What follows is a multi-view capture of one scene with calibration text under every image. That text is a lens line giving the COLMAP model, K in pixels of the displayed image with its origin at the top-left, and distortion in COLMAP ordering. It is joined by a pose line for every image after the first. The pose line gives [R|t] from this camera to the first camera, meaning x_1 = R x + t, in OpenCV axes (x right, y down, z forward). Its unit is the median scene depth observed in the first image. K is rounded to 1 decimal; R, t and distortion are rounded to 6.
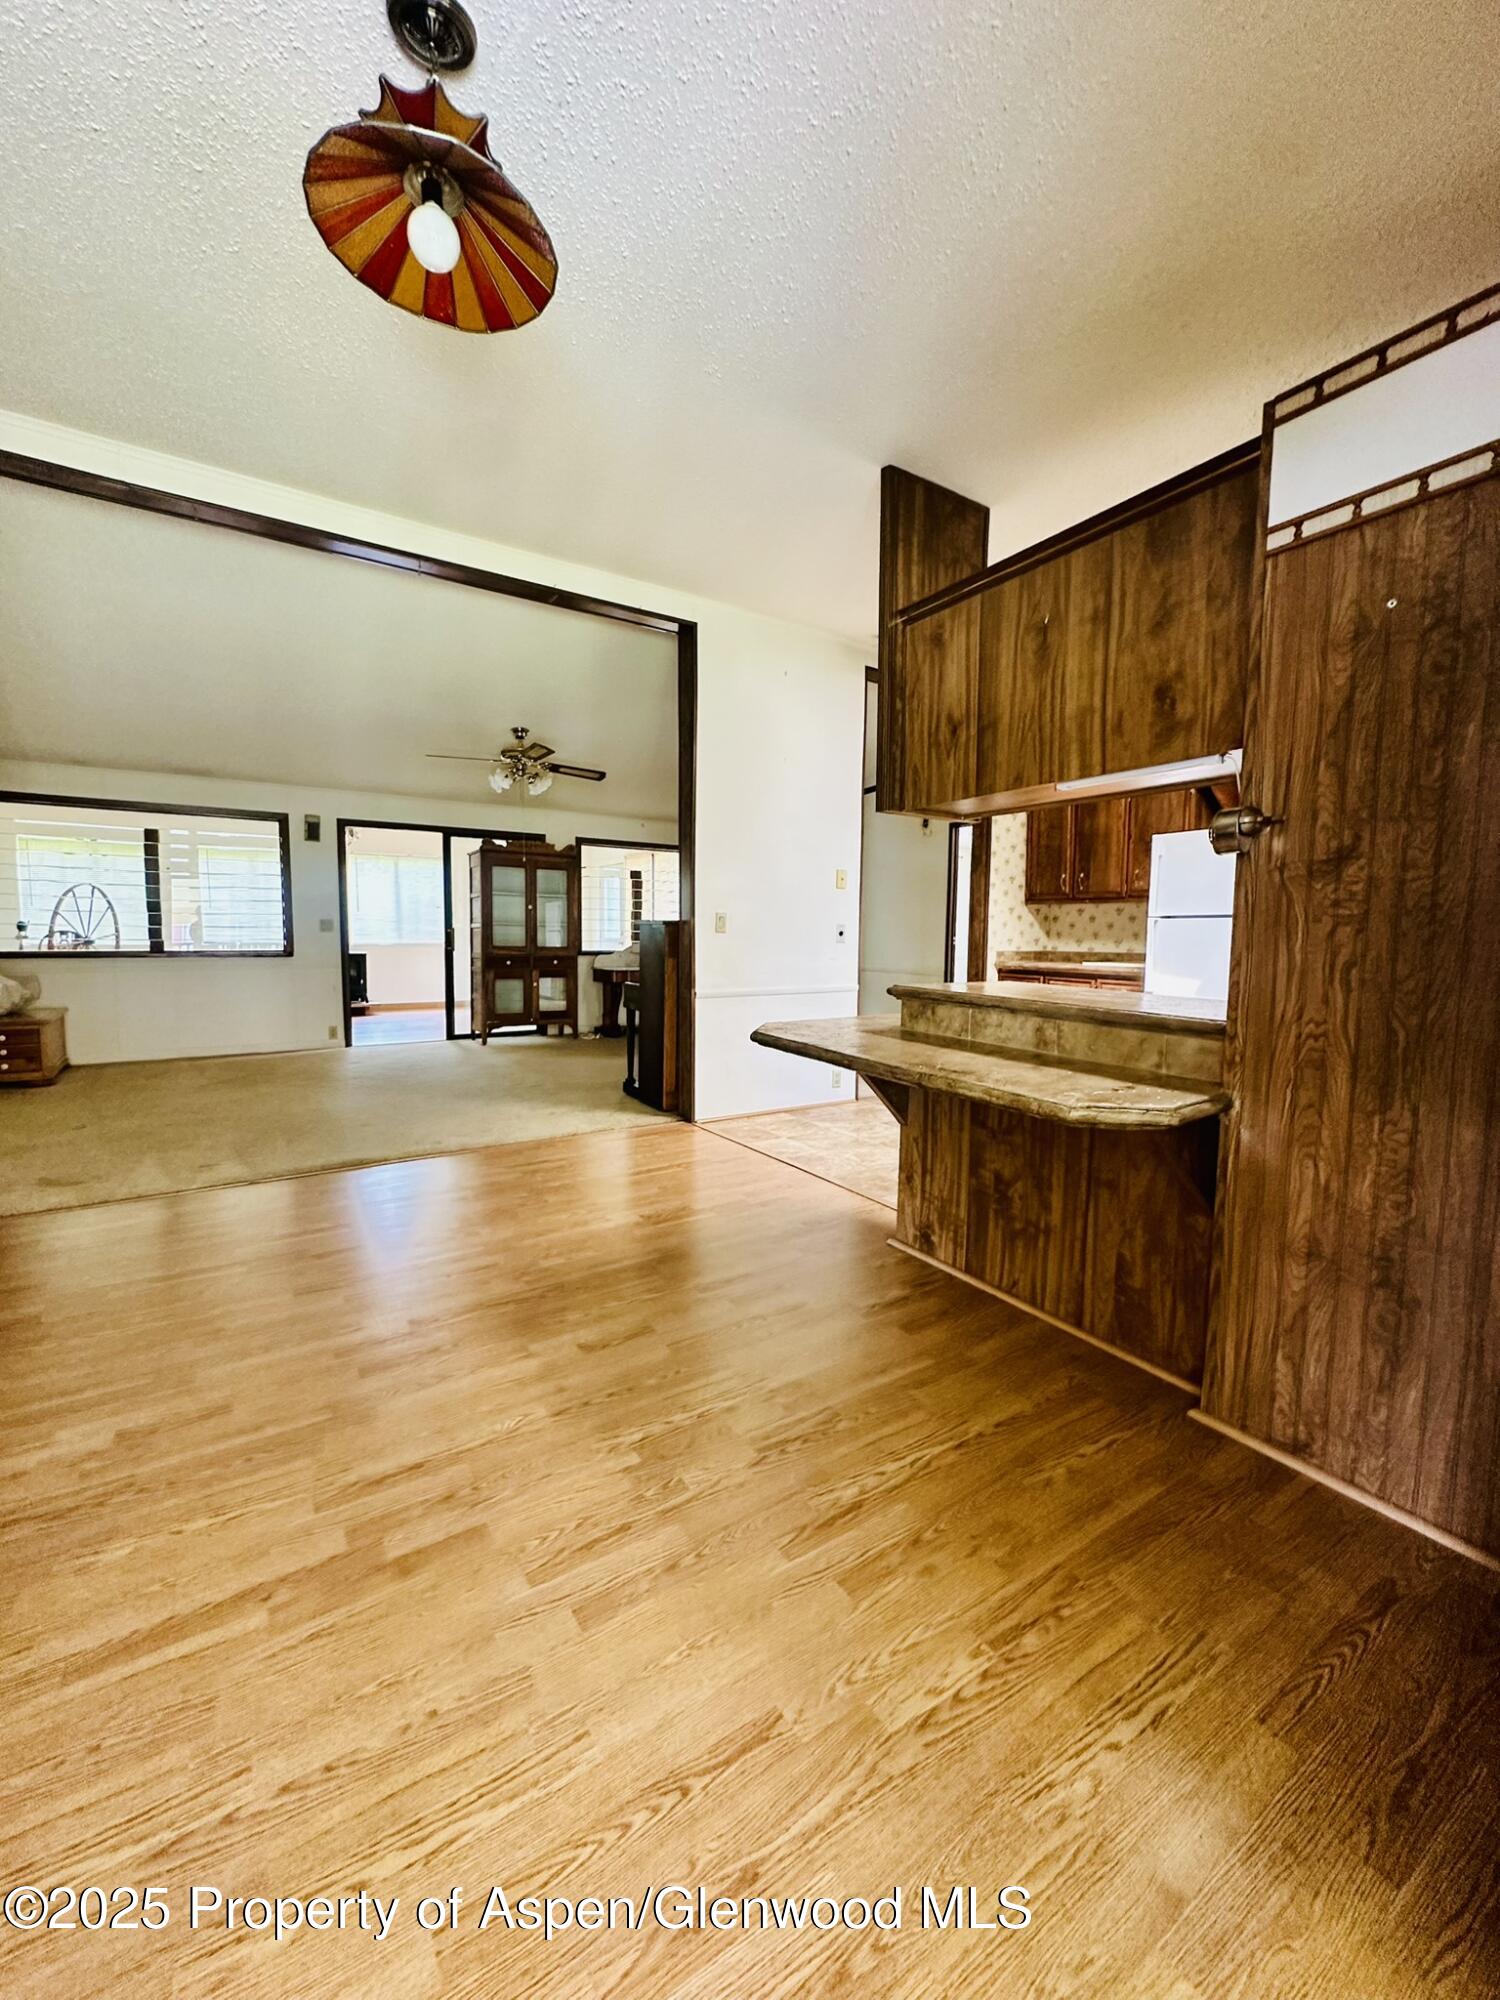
lens RADIAL K [[801.4, 0, 739.7], [0, 801.4, 1003.5], [0, 0, 1]] dist [-0.011052, 0.002361]
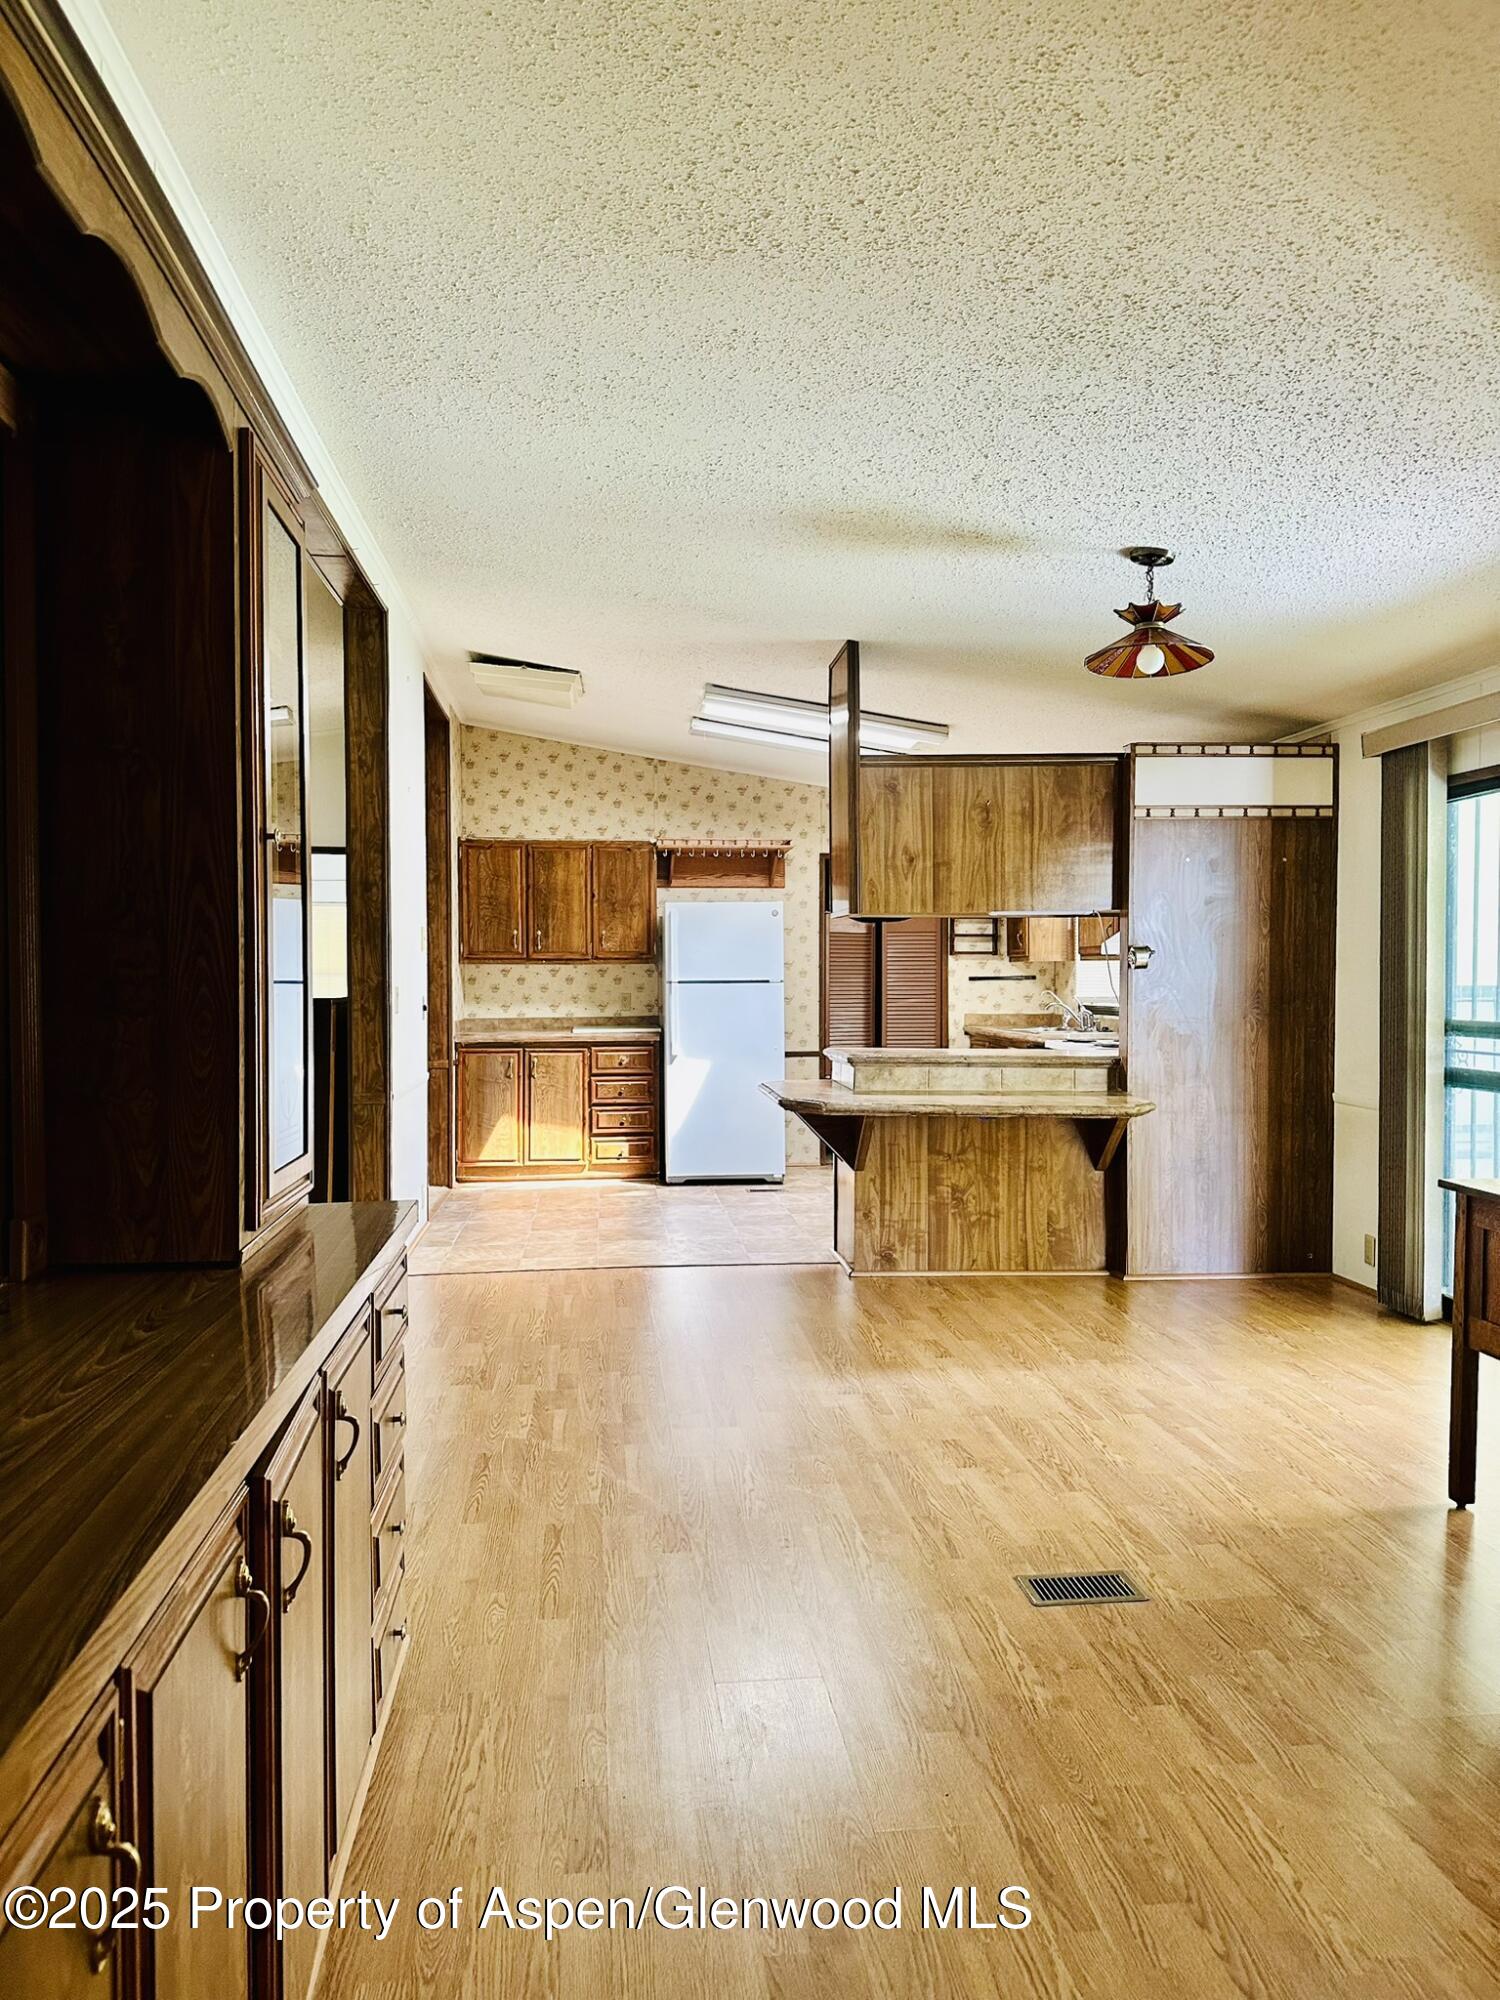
lens RADIAL K [[1401.6, 0, 733.4], [0, 1401.6, 999.4], [0, 0, 1]] dist [0.051003, -0.062735]
pose [[0.462747, -0.031279, 0.885938, -1.945652], [0.090043, 0.995867, -0.011872, -0.108169], [-0.881906, 0.085266, 0.463651, 0.193428]]
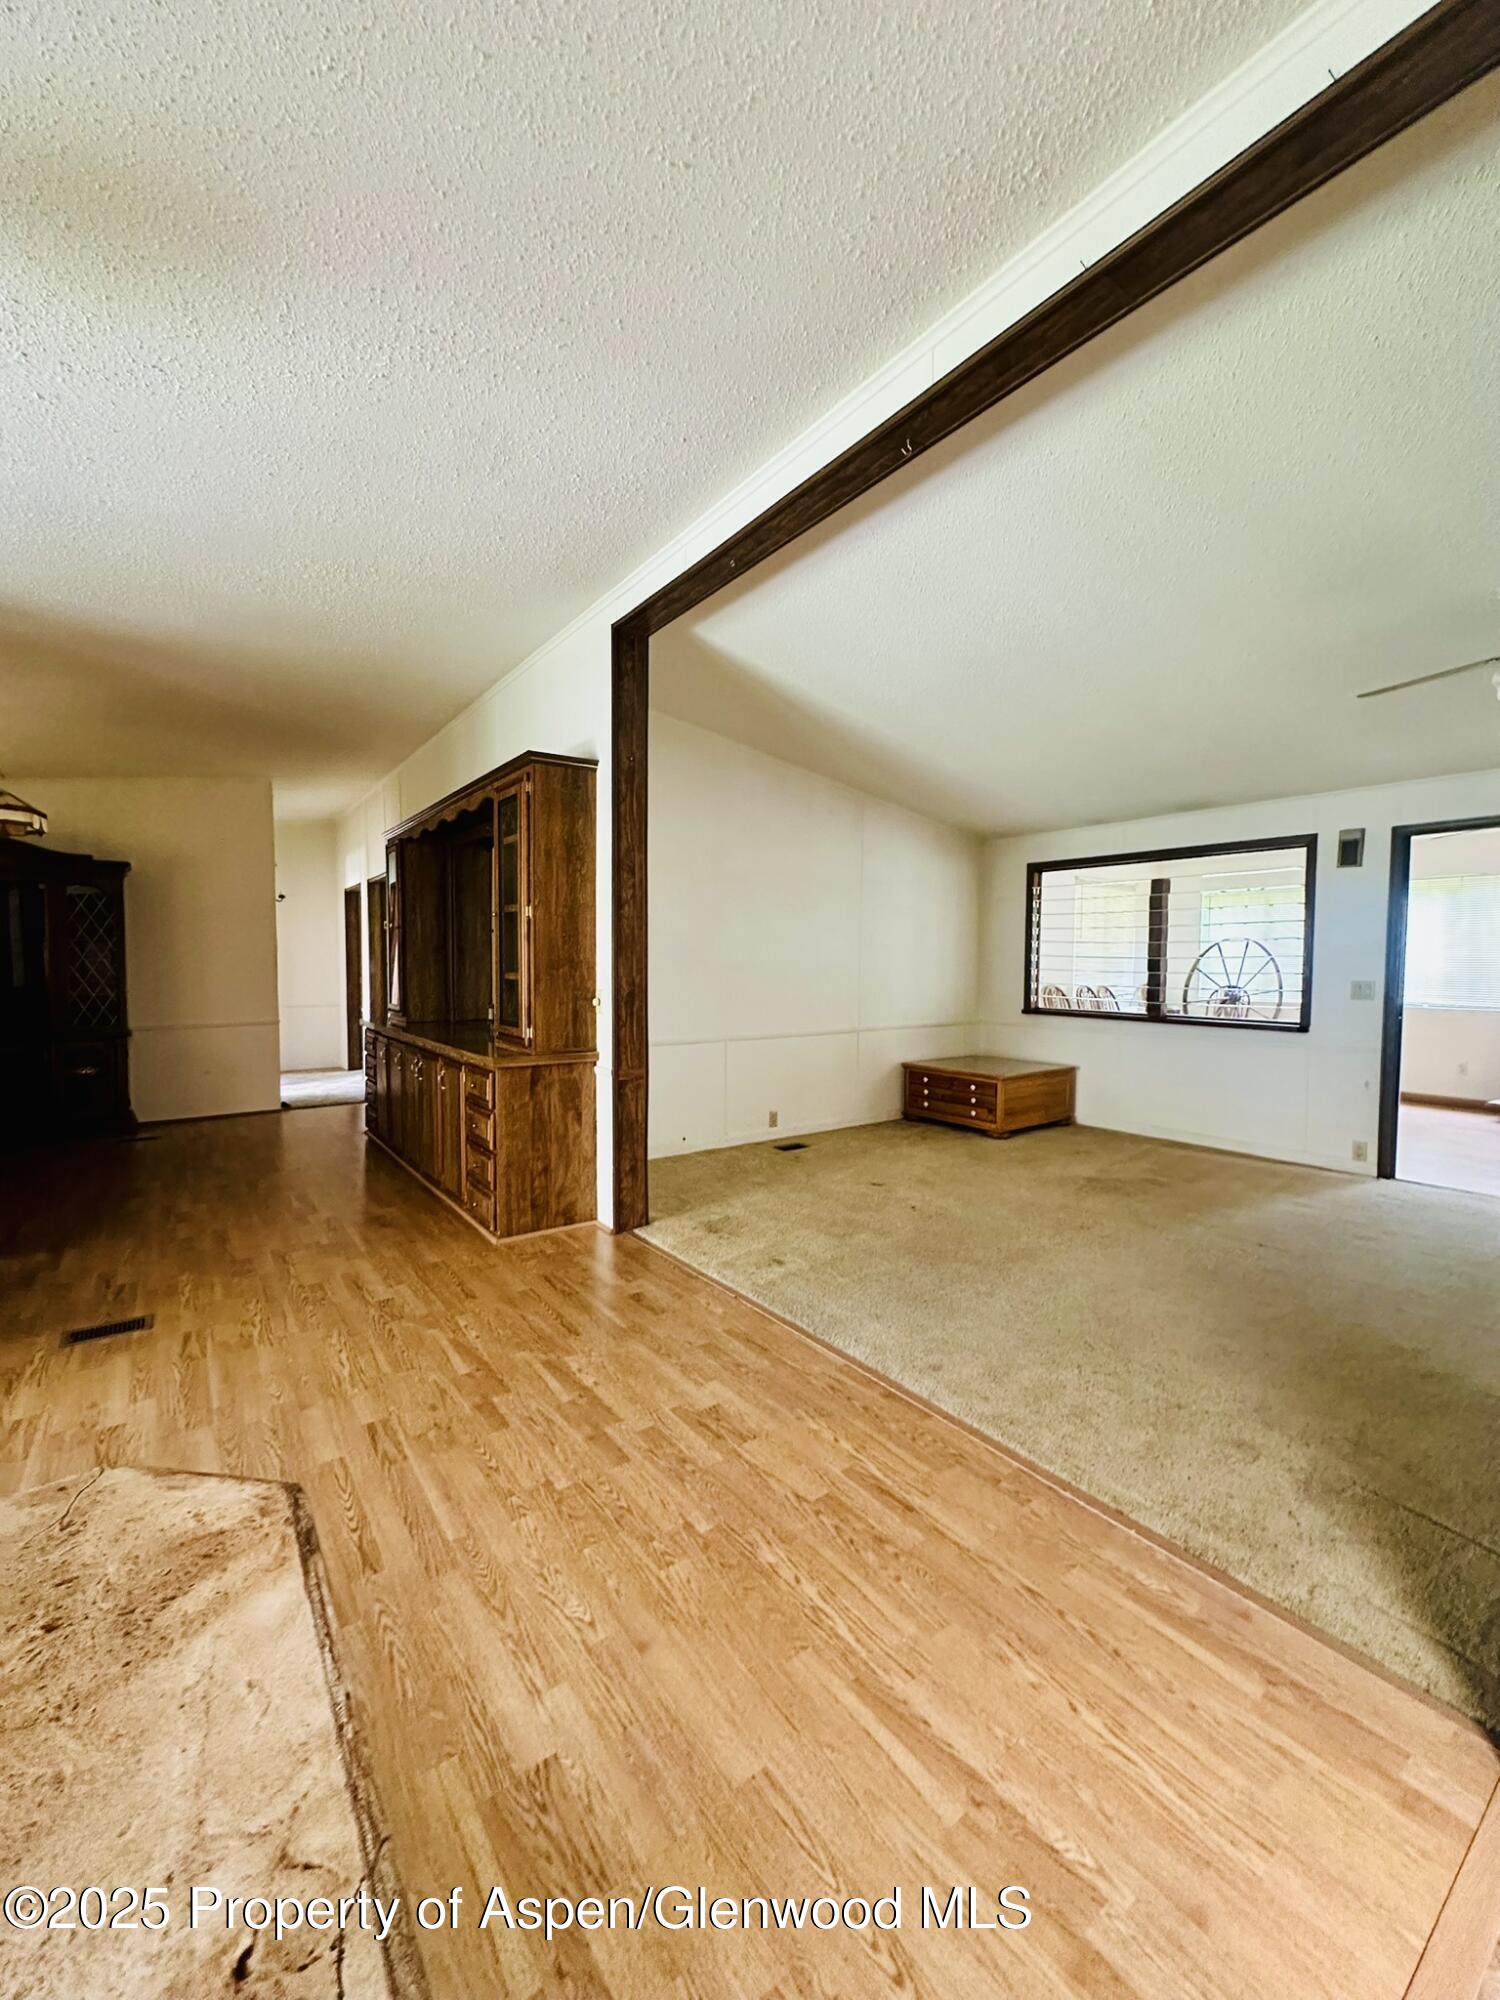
lens RADIAL K [[801.4, 0, 756.9], [0, 801.4, 1017.0], [0, 0, 1]] dist [-0.011052, 0.002361]
pose [[0.057569, 0.062148, -0.996405, 0.335532], [-0.096826, 0.993703, 0.056385, -0.184008], [0.993635, 0.093232, 0.063224, 1.305285]]
